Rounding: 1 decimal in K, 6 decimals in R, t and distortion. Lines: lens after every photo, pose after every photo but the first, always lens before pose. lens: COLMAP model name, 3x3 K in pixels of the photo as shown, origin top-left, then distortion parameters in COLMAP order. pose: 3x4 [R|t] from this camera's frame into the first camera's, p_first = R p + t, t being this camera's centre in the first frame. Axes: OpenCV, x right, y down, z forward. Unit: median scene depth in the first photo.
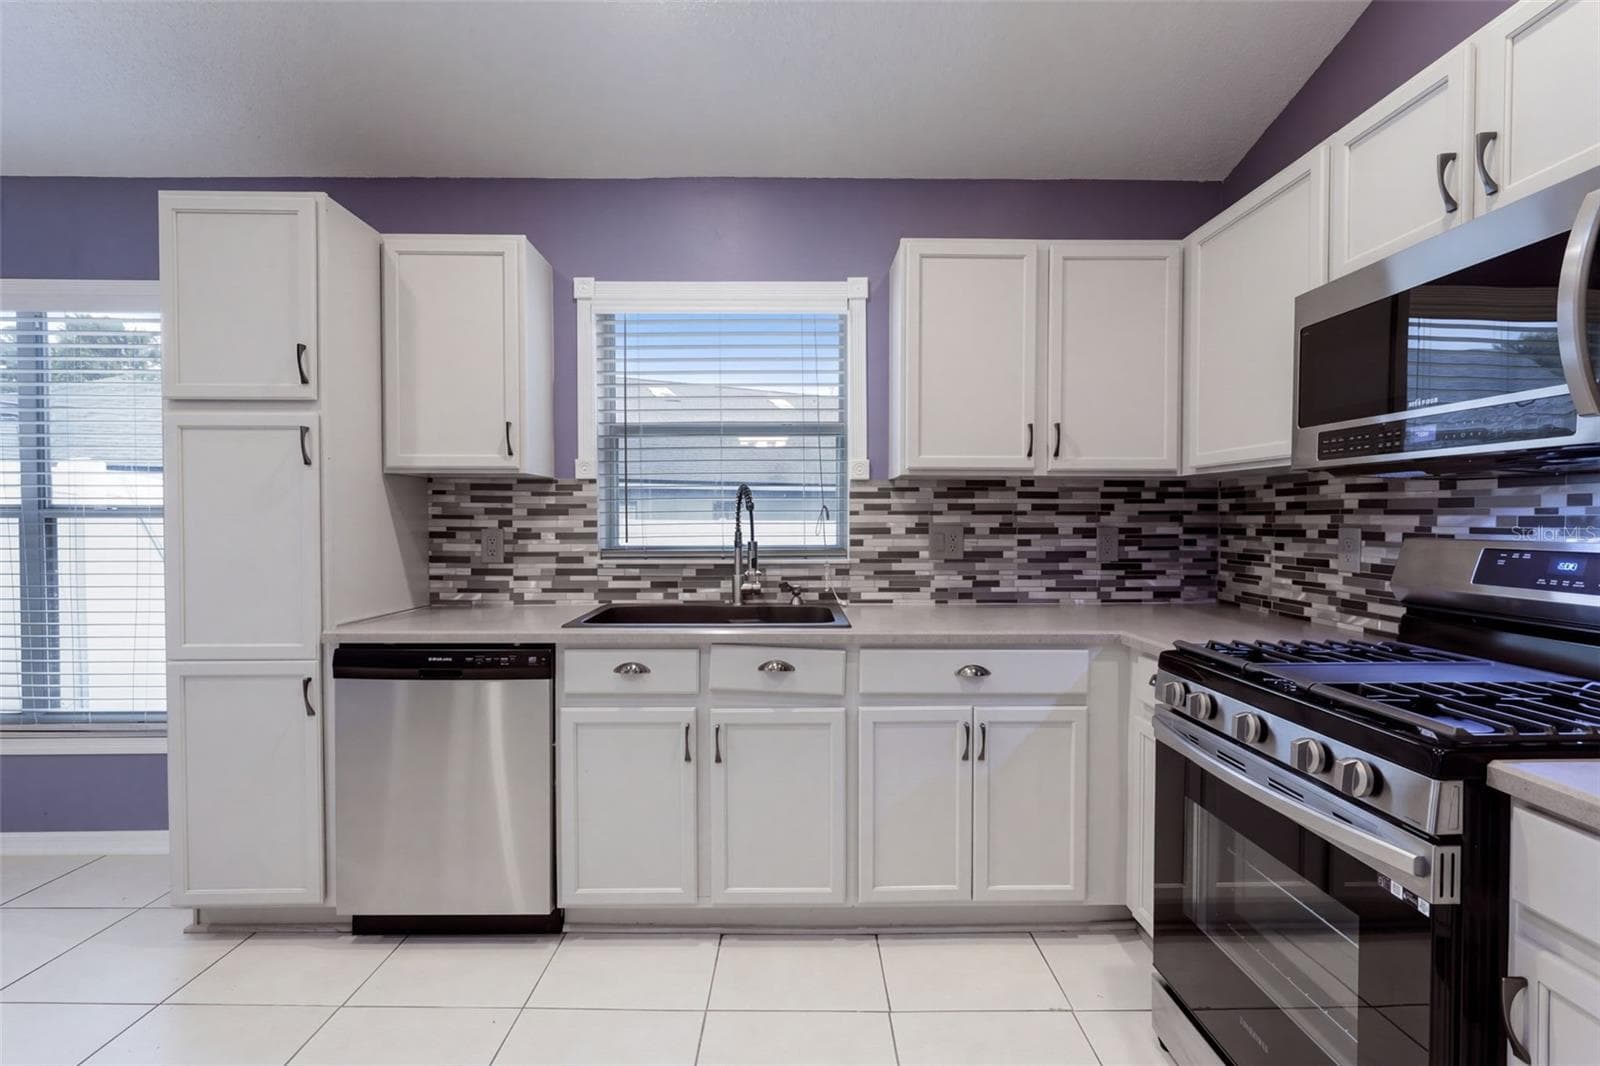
lens RADIAL K [[769.4, 0, 802.1], [0, 769.4, 522.9], [0, 0, 1]] dist [-0.012791, 0.005392]
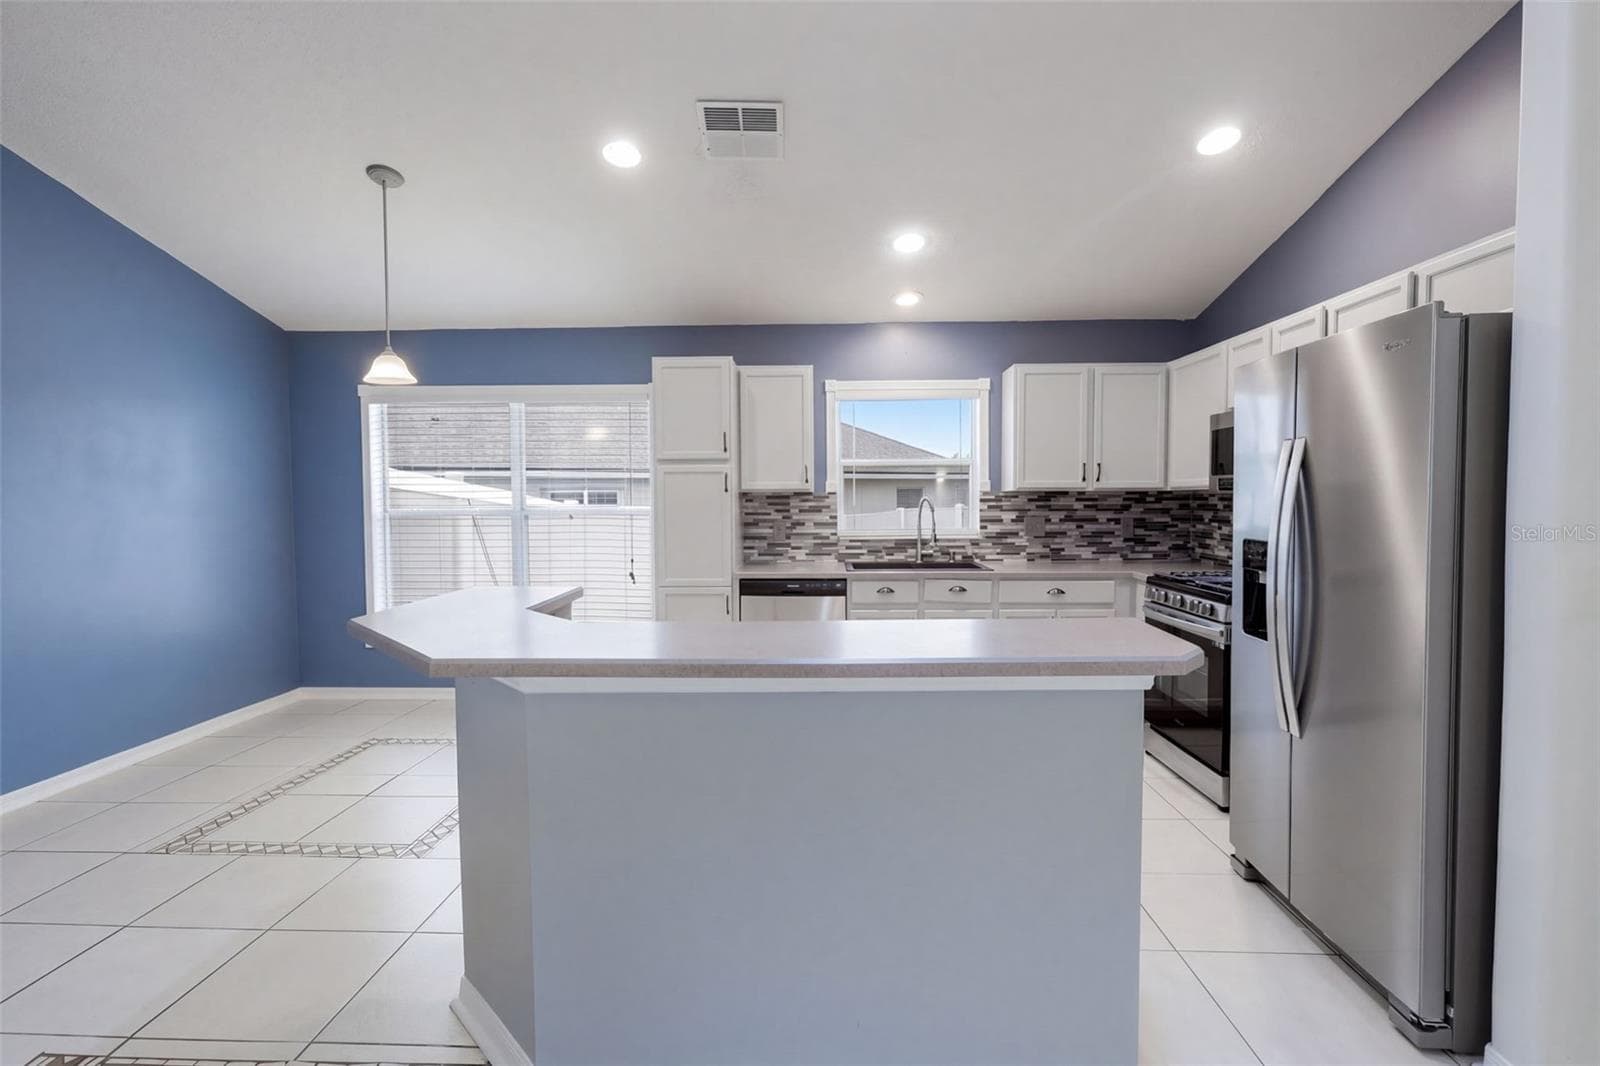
lens RADIAL K [[769.4, 0, 805.1], [0, 769.4, 532.4], [0, 0, 1]] dist [-0.012791, 0.005392]
pose [[0.999059, -0.004865, -0.043088, -0.266706], [0.006035, 0.999615, 0.027072, -0.013002], [0.042940, -0.027307, 0.998704, -0.799219]]
